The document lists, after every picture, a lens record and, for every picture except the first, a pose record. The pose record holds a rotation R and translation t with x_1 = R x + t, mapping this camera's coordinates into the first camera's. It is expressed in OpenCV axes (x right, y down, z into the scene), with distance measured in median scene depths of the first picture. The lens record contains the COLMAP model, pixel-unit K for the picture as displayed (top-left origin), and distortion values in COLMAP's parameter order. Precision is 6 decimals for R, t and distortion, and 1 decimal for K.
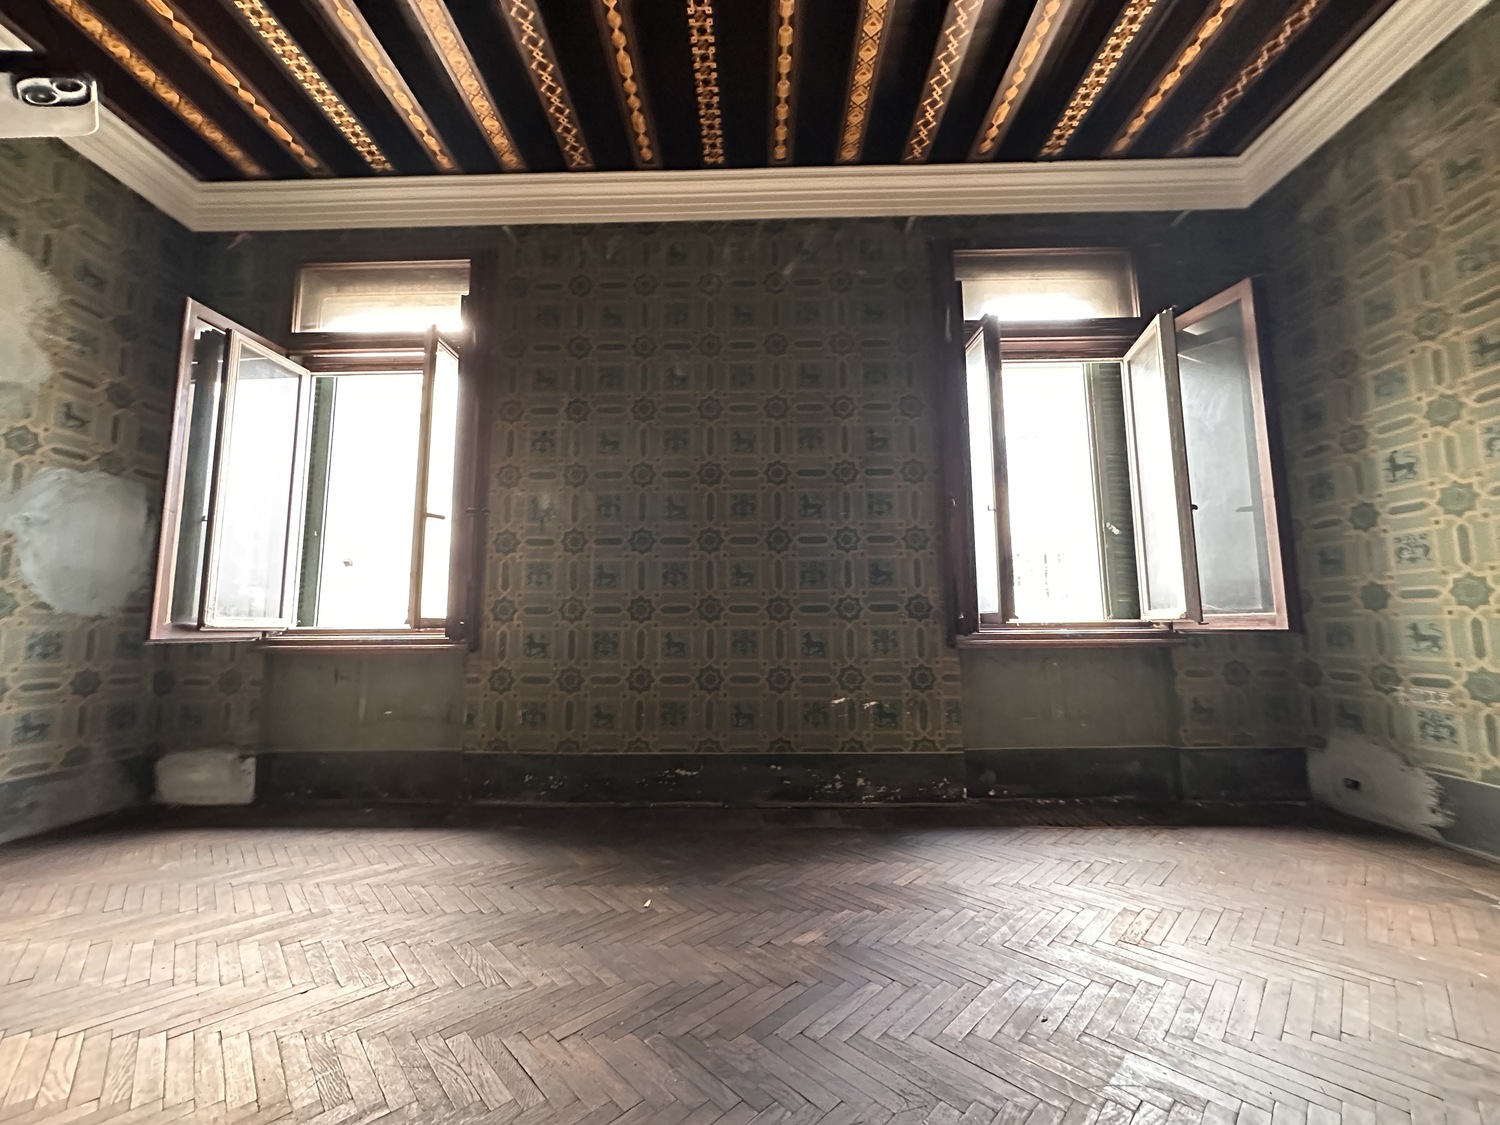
lens RADIAL K [[600.1, 0, 750.0], [0, 600.1, 562.5], [0, 0, 1]] dist [-0.003852, 0.000117]
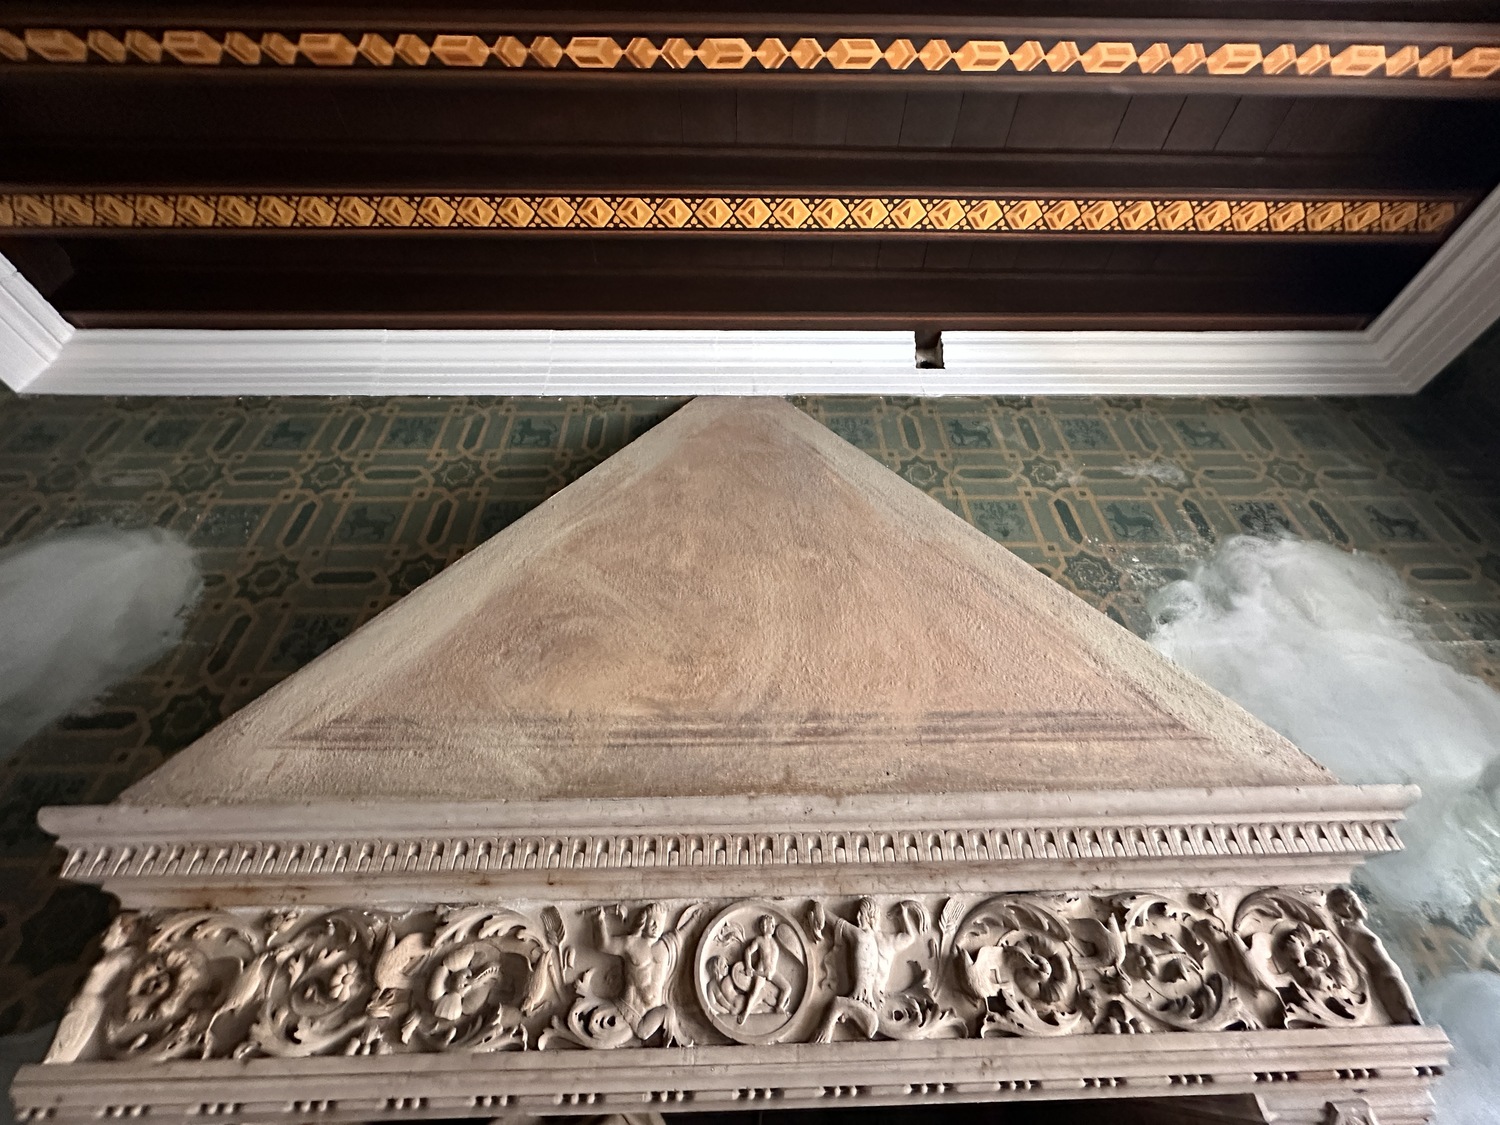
lens RADIAL K [[600.1, 0, 750.0], [0, 600.1, 562.5], [0, 0, 1]] dist [-0.003852, 0.000117]
pose [[0.033216, -0.598545, -0.800400, -0.714958], [0.141889, 0.795555, -0.589033, -0.211880], [0.989325, -0.094003, 0.111352, 0.341672]]
